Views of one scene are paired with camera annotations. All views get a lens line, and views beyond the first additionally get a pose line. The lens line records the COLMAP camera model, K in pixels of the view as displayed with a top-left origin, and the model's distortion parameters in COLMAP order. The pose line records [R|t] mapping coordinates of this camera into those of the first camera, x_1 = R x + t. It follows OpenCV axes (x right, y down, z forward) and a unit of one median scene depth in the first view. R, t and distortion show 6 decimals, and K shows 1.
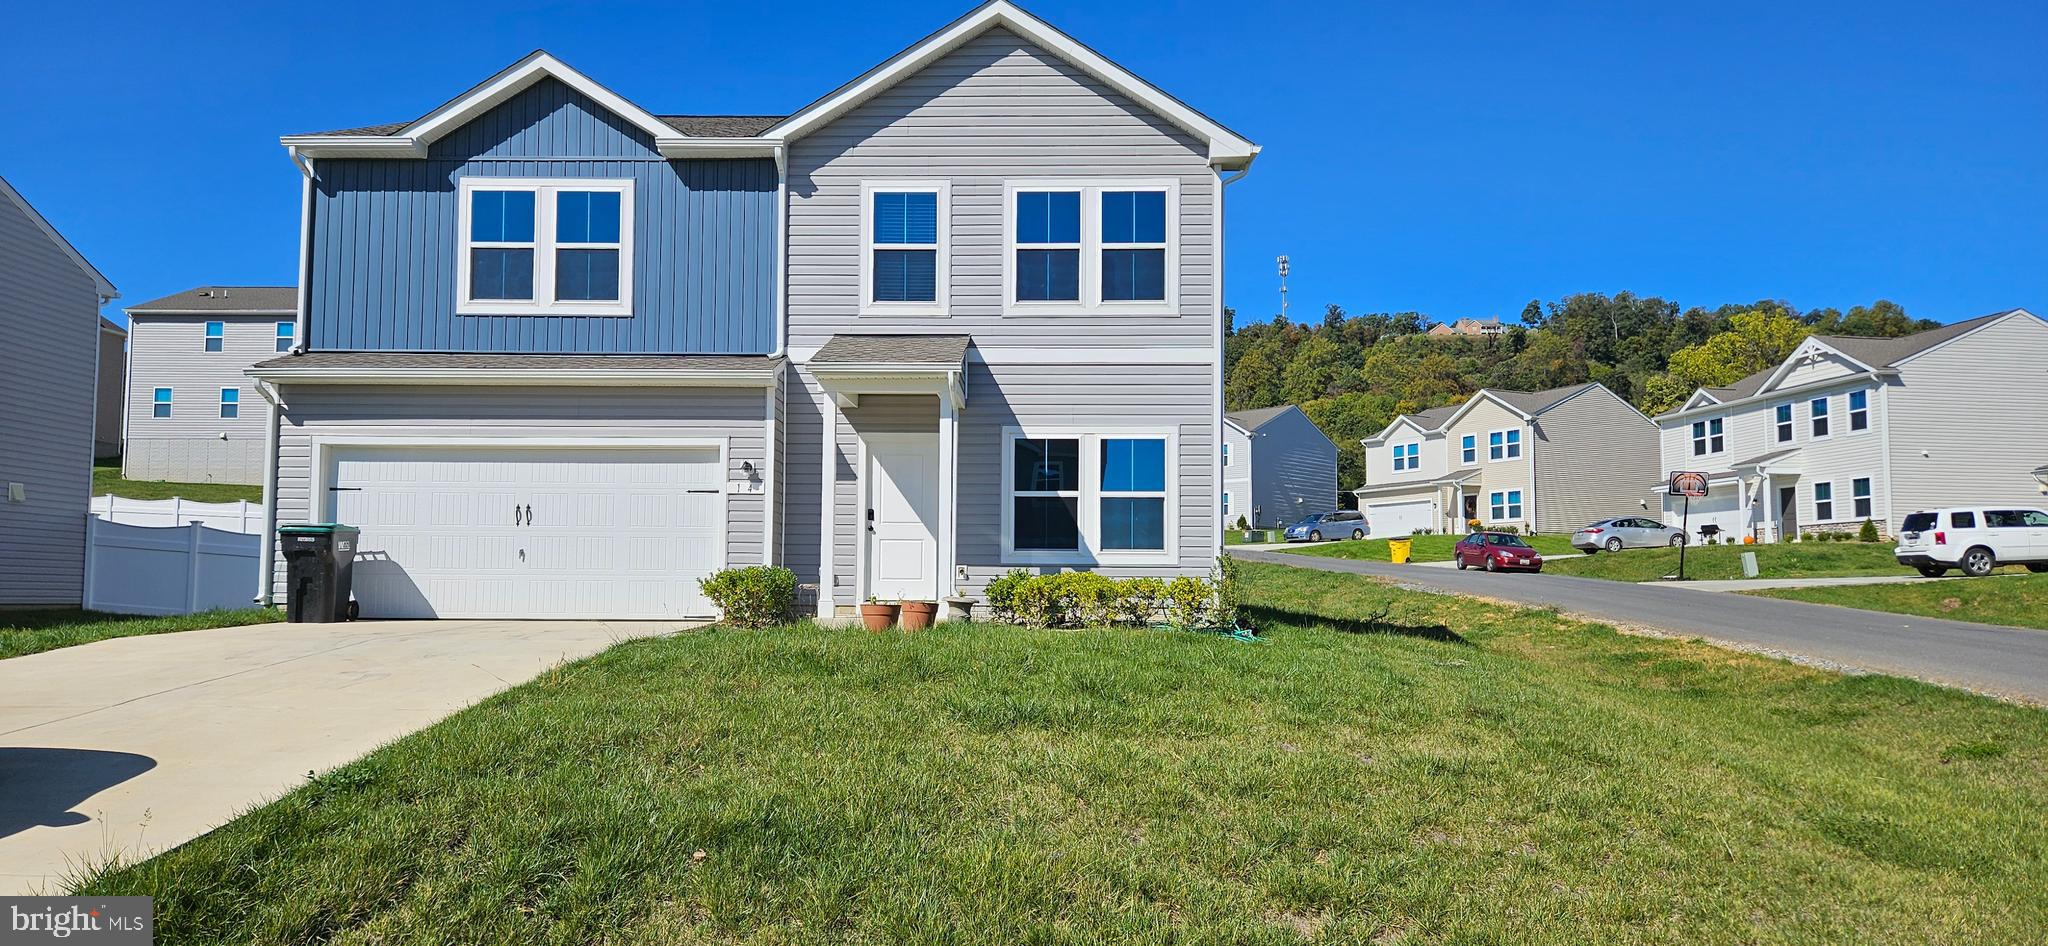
lens RADIAL K [[1356.2, 0, 1025.6], [0, 1356.2, 481.6], [0, 0, 1]] dist [0.060336, -0.001730]
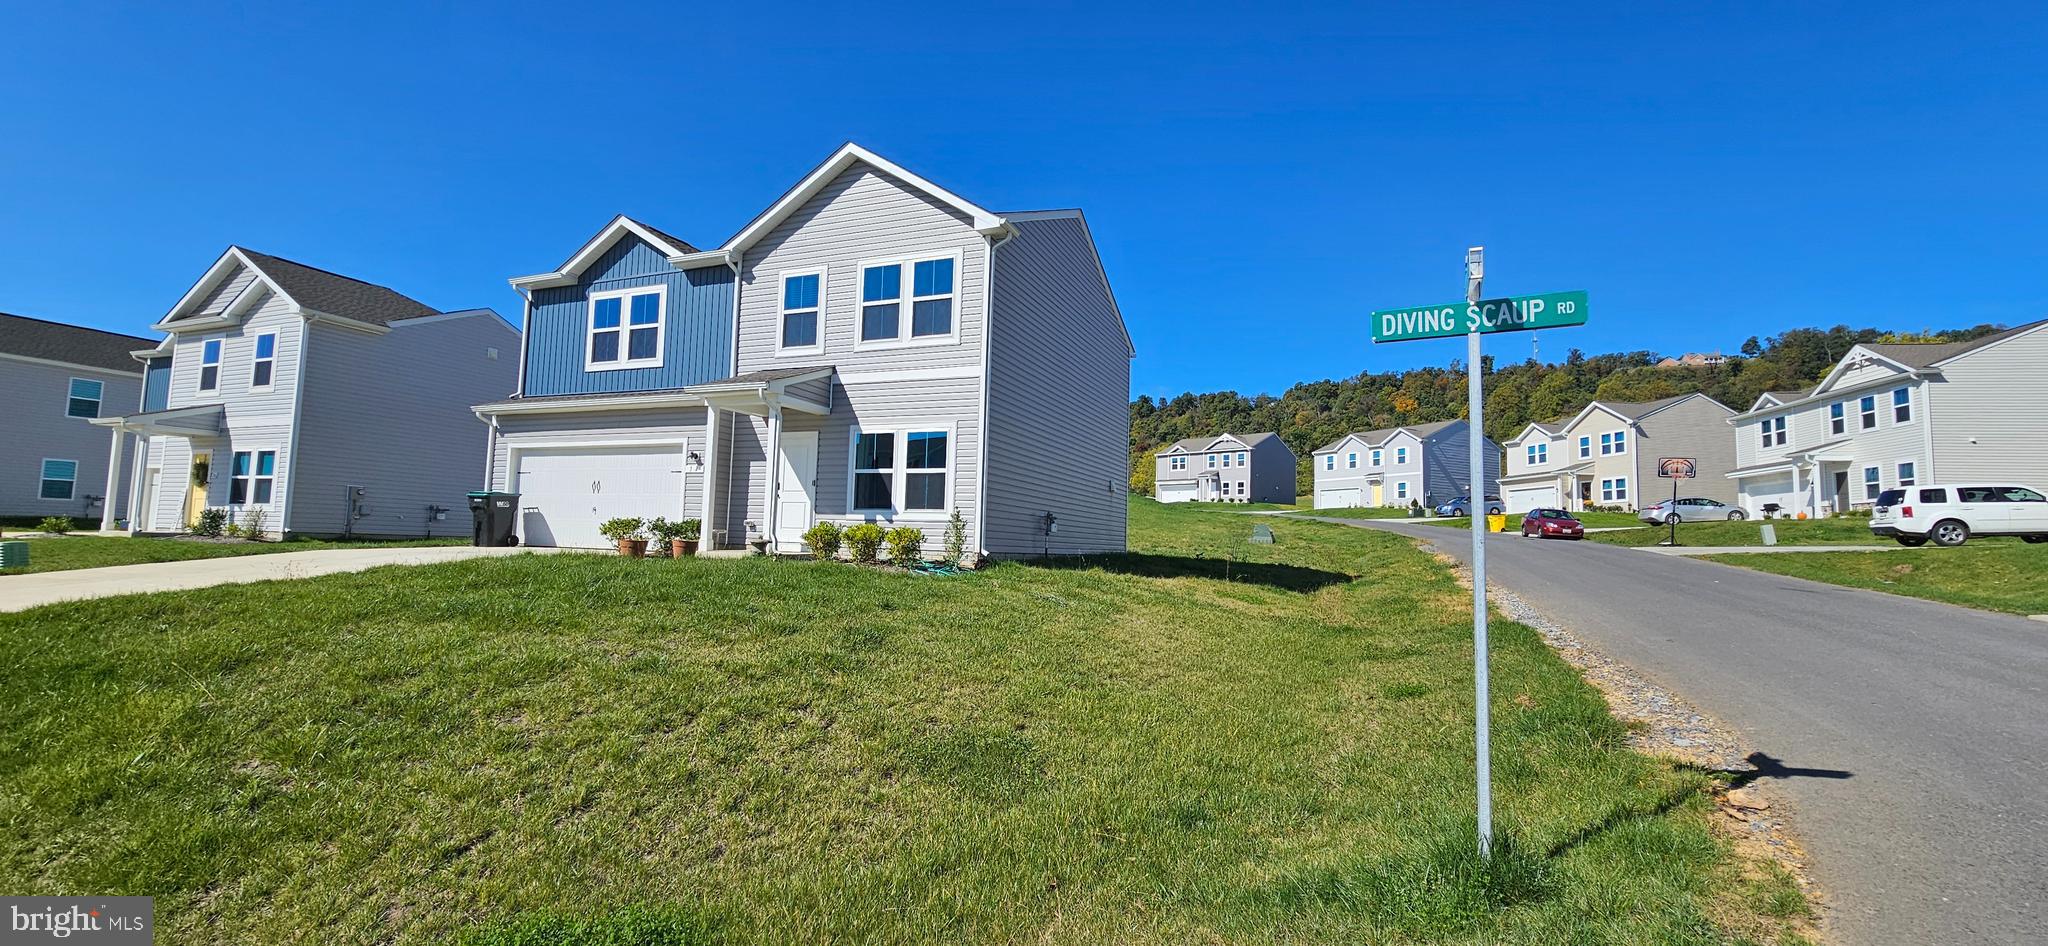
lens RADIAL K [[840.2, 0, 1030.5], [0, 840.2, 470.6], [0, 0, 1]] dist [0.000477, -0.000100]
pose [[0.933526, -0.011571, -0.358323, 0.234438], [0.007605, 0.999893, -0.012475, 0.009924], [0.358429, 0.008921, 0.933514, 0.101363]]
